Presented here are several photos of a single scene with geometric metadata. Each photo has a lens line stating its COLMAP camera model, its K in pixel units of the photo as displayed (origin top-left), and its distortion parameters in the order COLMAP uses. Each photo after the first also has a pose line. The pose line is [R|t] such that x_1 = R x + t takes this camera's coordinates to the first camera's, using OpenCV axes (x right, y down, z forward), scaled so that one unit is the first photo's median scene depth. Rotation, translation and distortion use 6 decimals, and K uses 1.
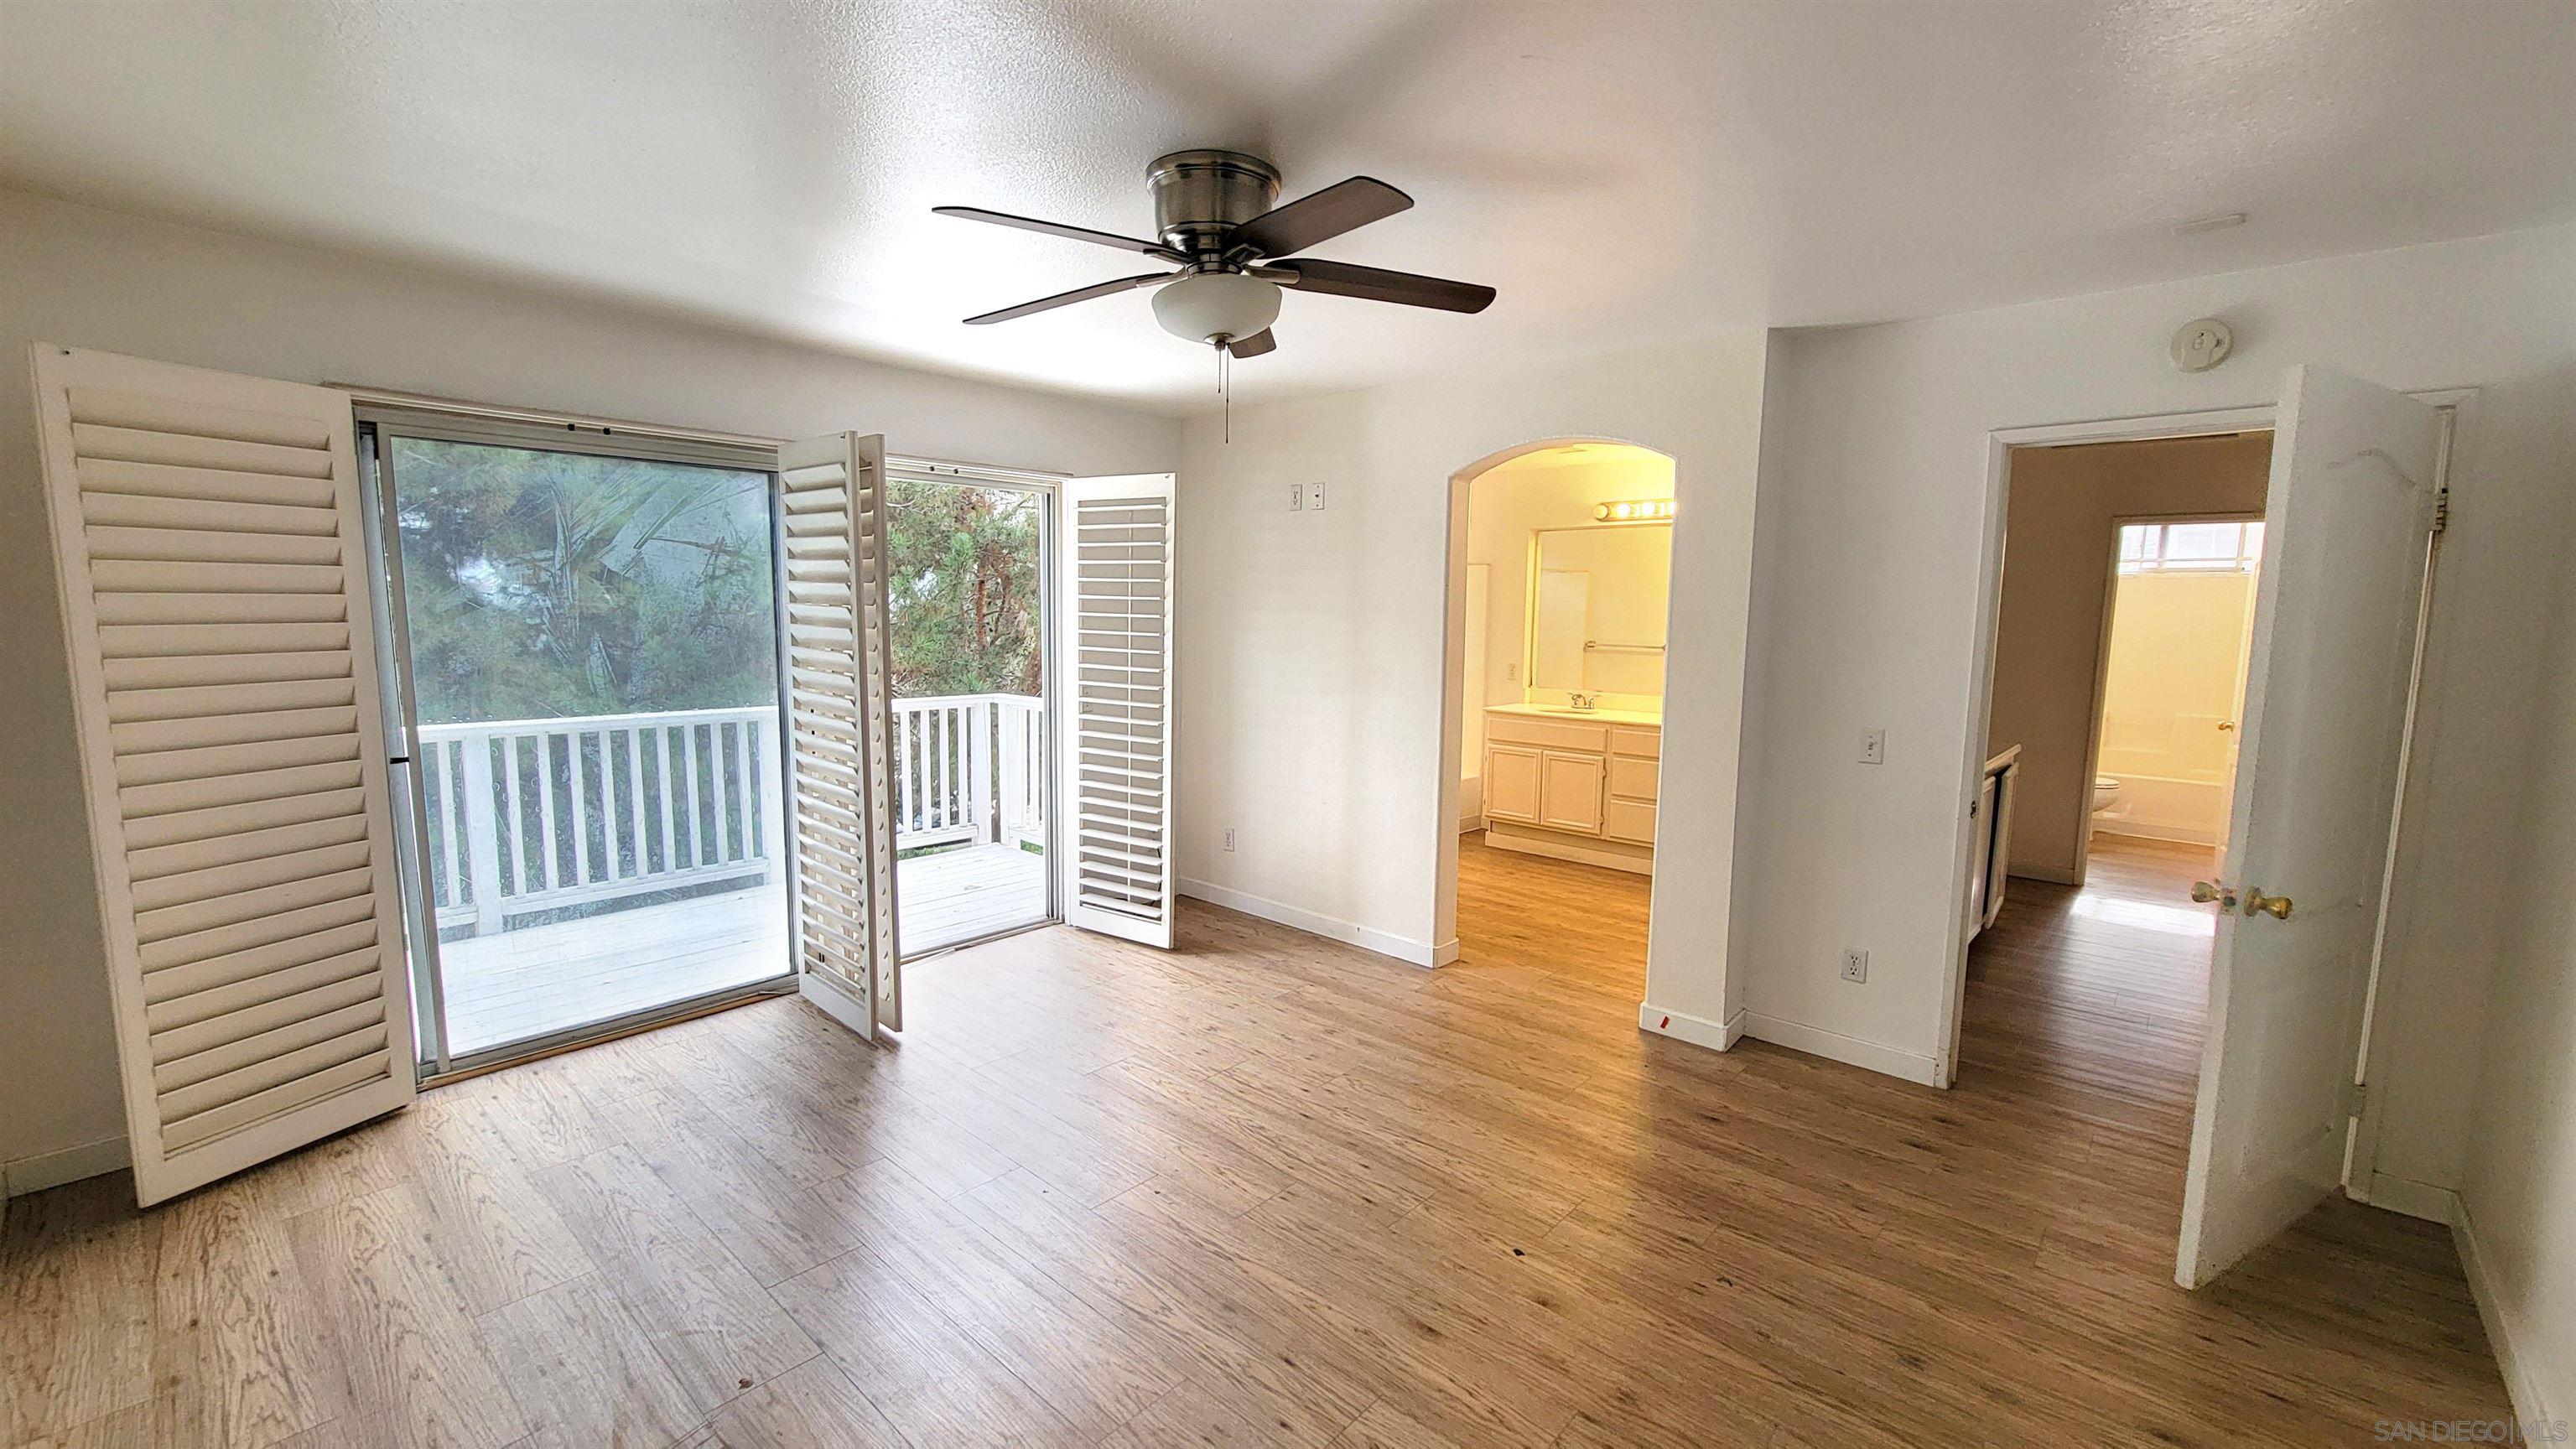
lens RADIAL K [[1047.0, 0, 1283.0], [0, 1047.0, 733.5], [0, 0, 1]] dist [0.001264, 0.000087]
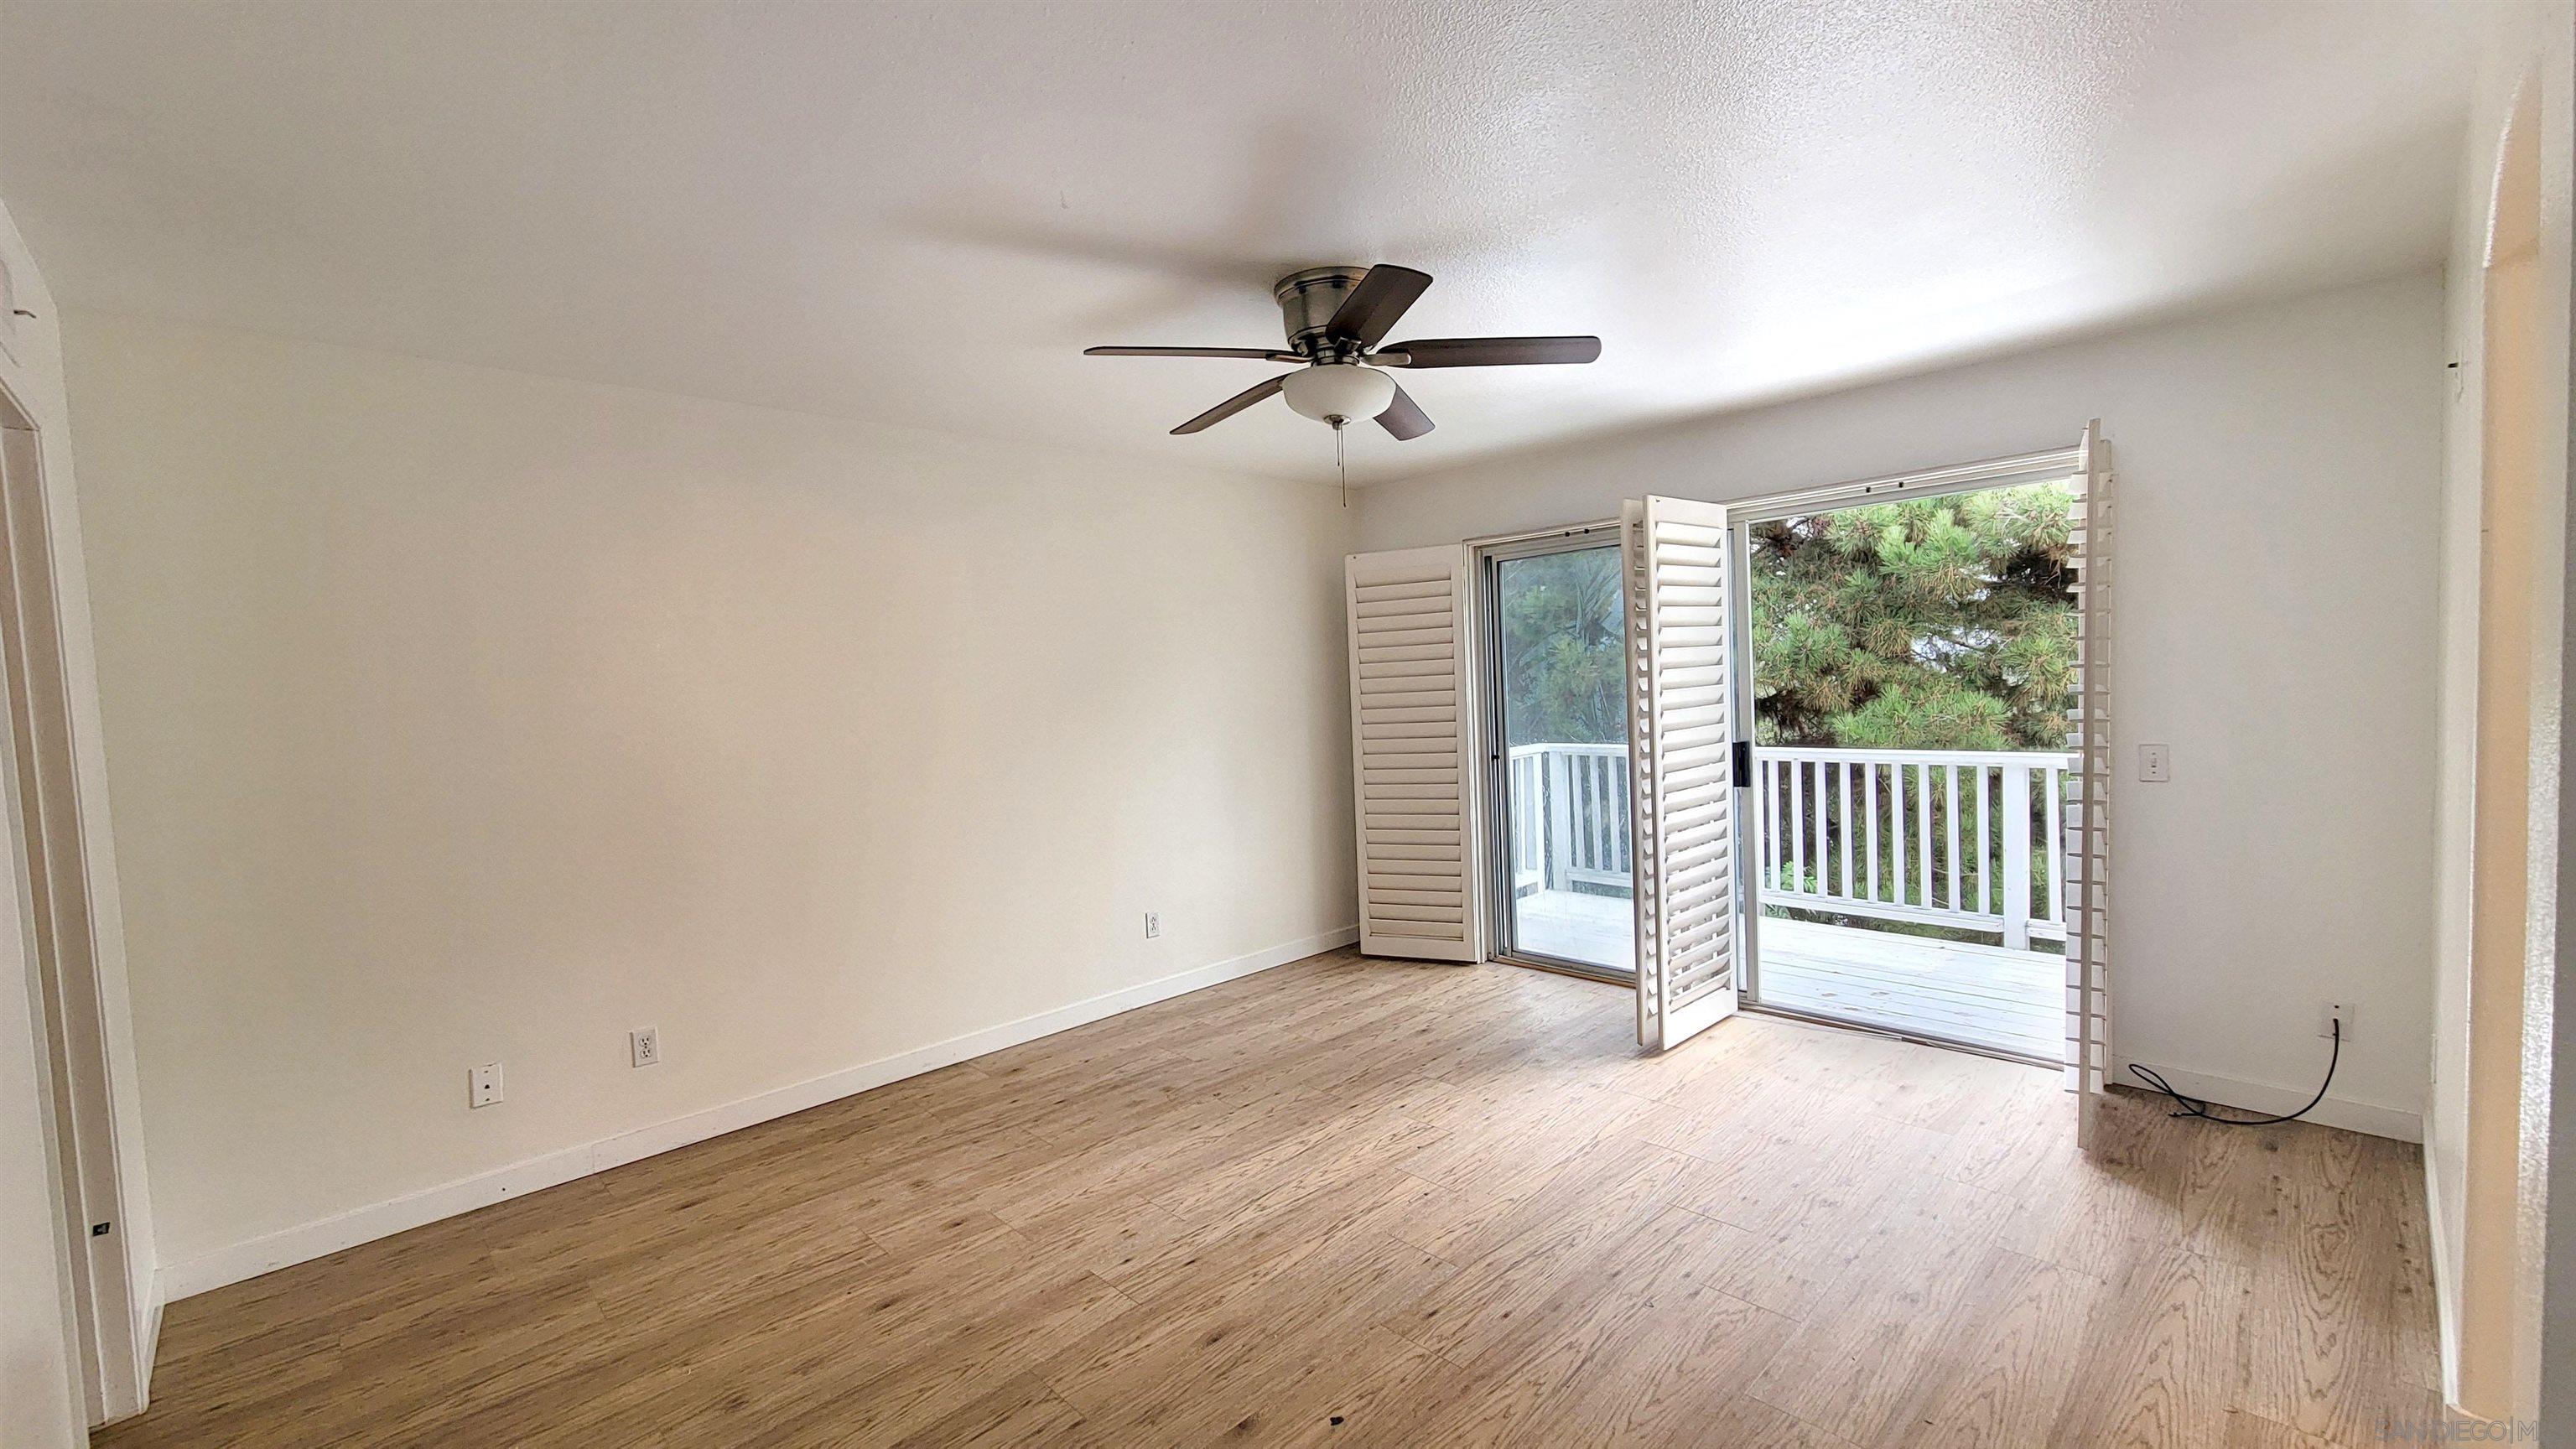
lens RADIAL K [[1047.0, 0, 1283.0], [0, 1047.0, 733.5], [0, 0, 1]] dist [0.001264, 0.000087]
pose [[-0.068500, 0.042383, -0.996750, 0.993364], [-0.079918, 0.995653, 0.047829, -0.075345], [0.994445, 0.082934, -0.064816, 0.935290]]
